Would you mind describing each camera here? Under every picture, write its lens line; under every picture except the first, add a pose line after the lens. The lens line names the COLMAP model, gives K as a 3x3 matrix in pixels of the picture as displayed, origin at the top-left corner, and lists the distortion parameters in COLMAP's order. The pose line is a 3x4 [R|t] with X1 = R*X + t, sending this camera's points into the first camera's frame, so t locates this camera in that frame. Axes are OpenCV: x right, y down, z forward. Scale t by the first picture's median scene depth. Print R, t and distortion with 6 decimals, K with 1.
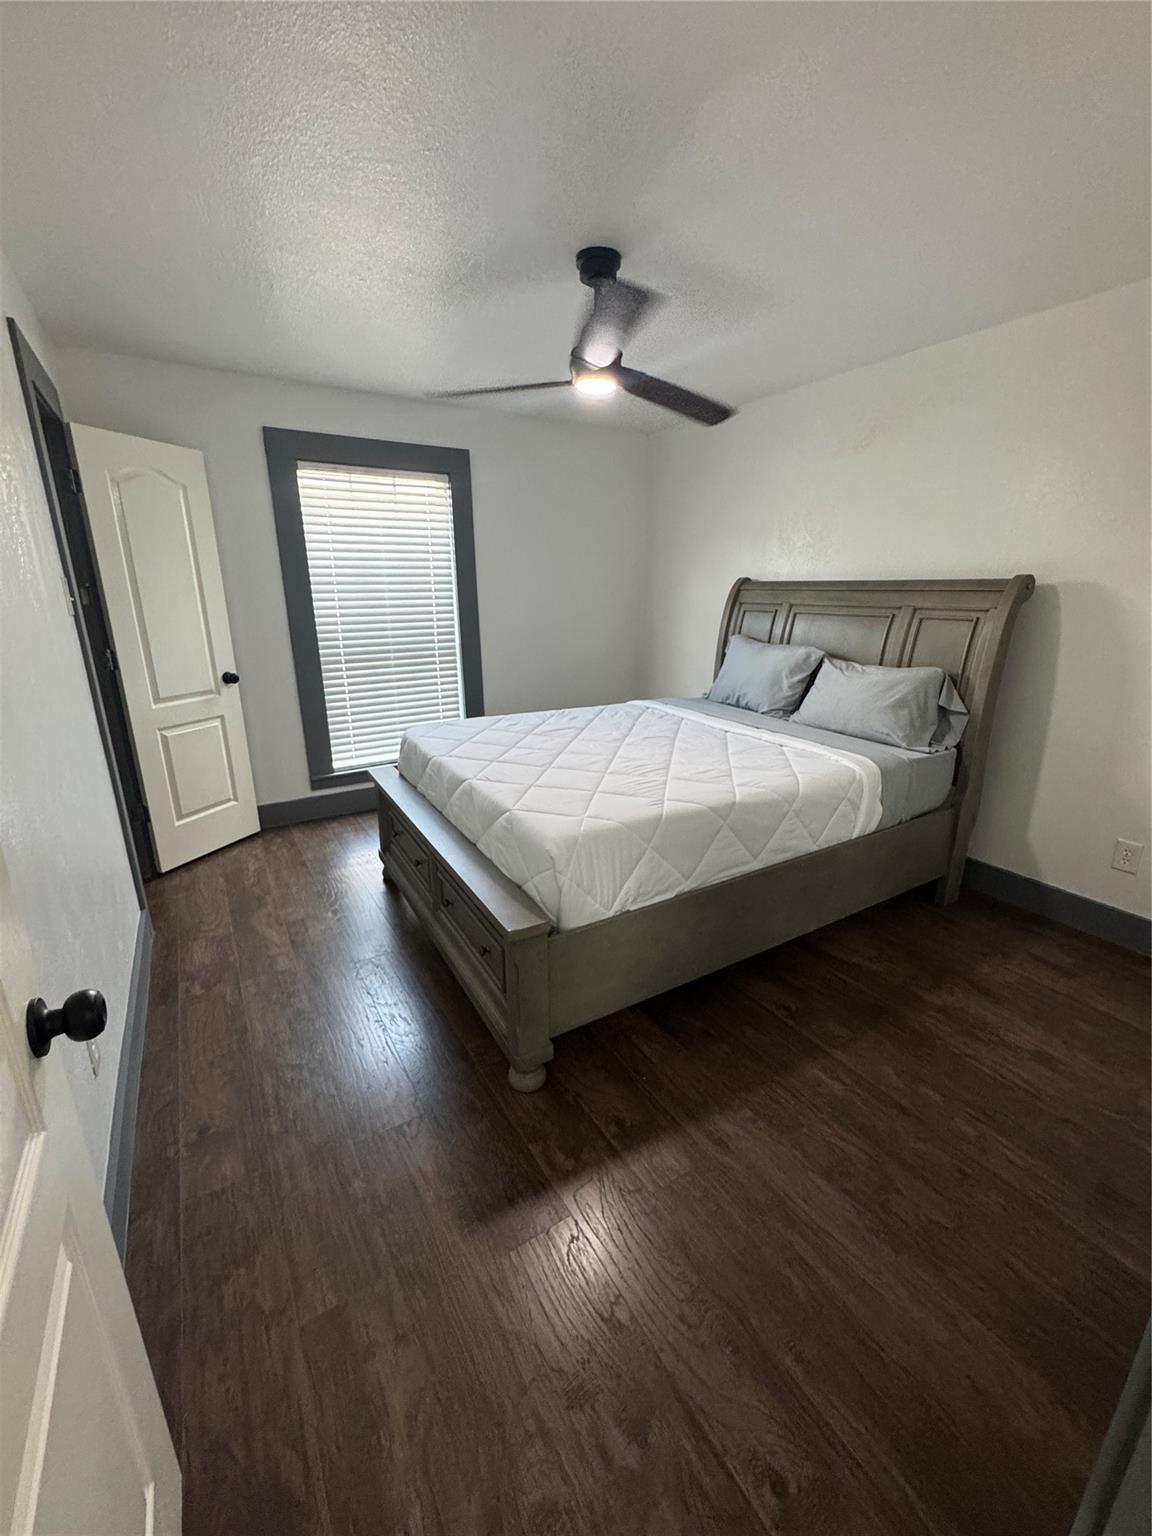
lens RADIAL K [[615.4, 0, 576.8], [0, 615.4, 769.6], [0, 0, 1]] dist [-0.001941, 0.000041]
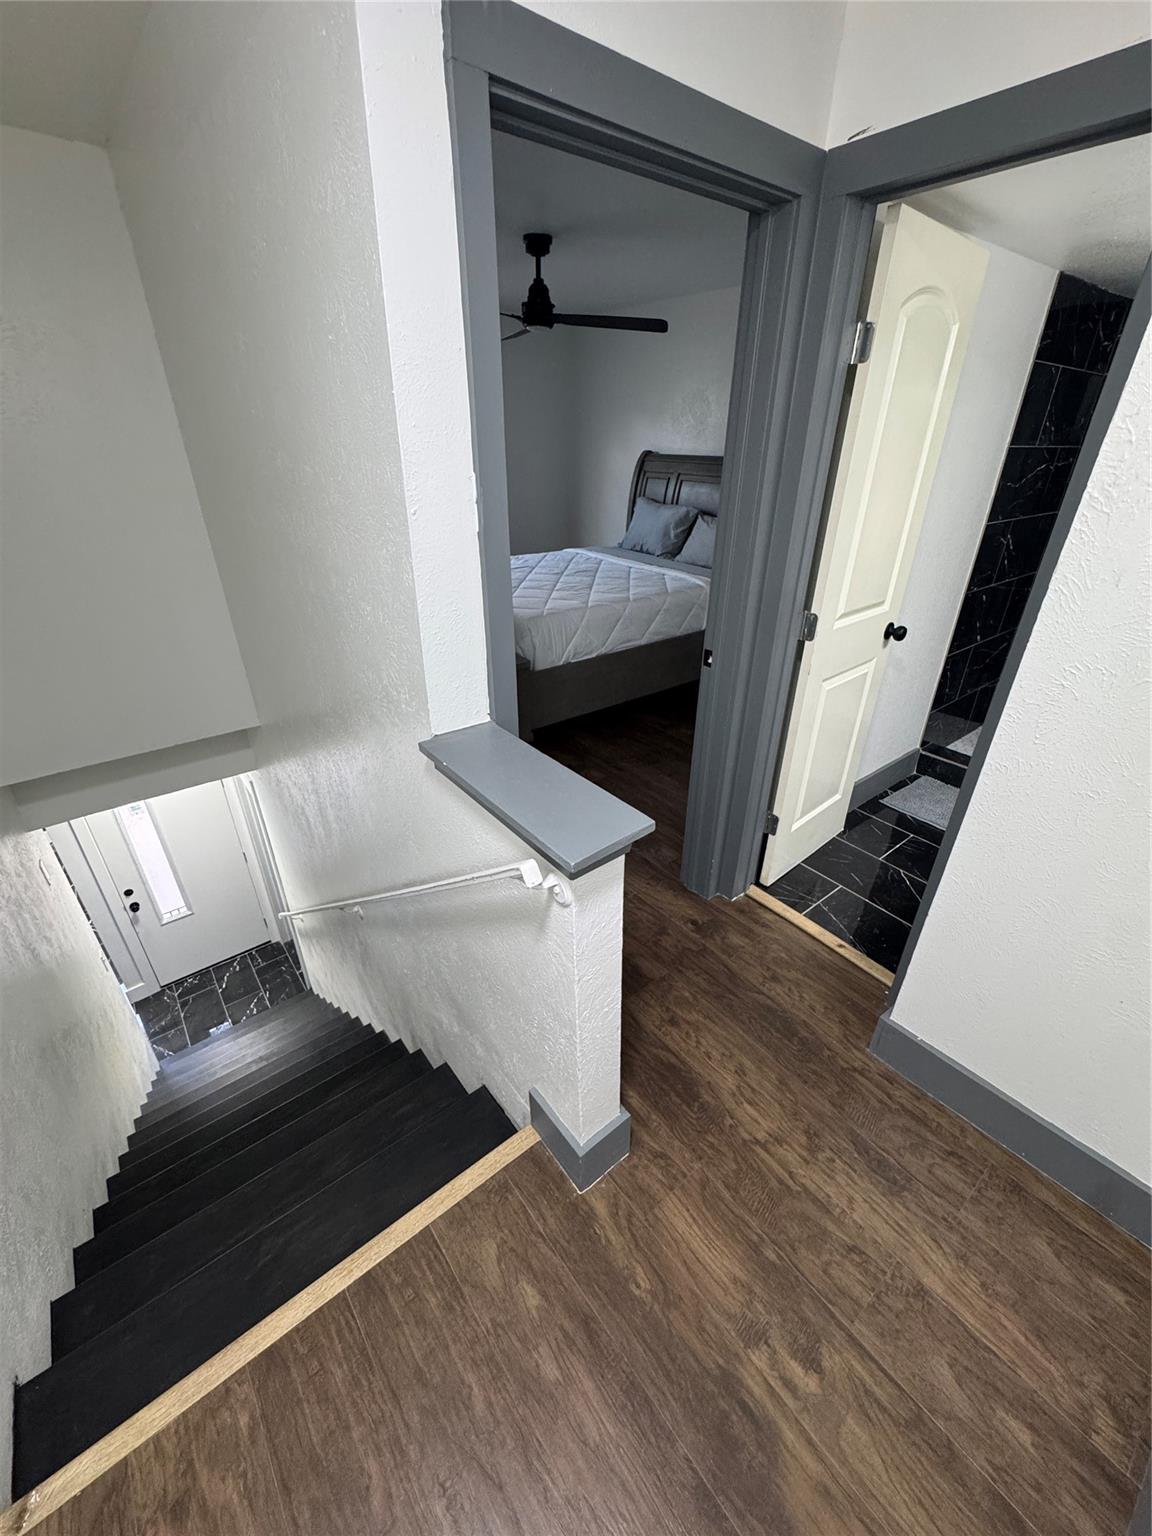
lens RADIAL K [[615.4, 0, 576.8], [0, 615.4, 769.6], [0, 0, 1]] dist [-0.001941, 0.000041]
pose [[0.993297, -0.050409, 0.104019, -0.060709], [0.027641, 0.977375, 0.209699, 0.092696], [-0.112237, -0.205418, 0.972217, -0.493086]]
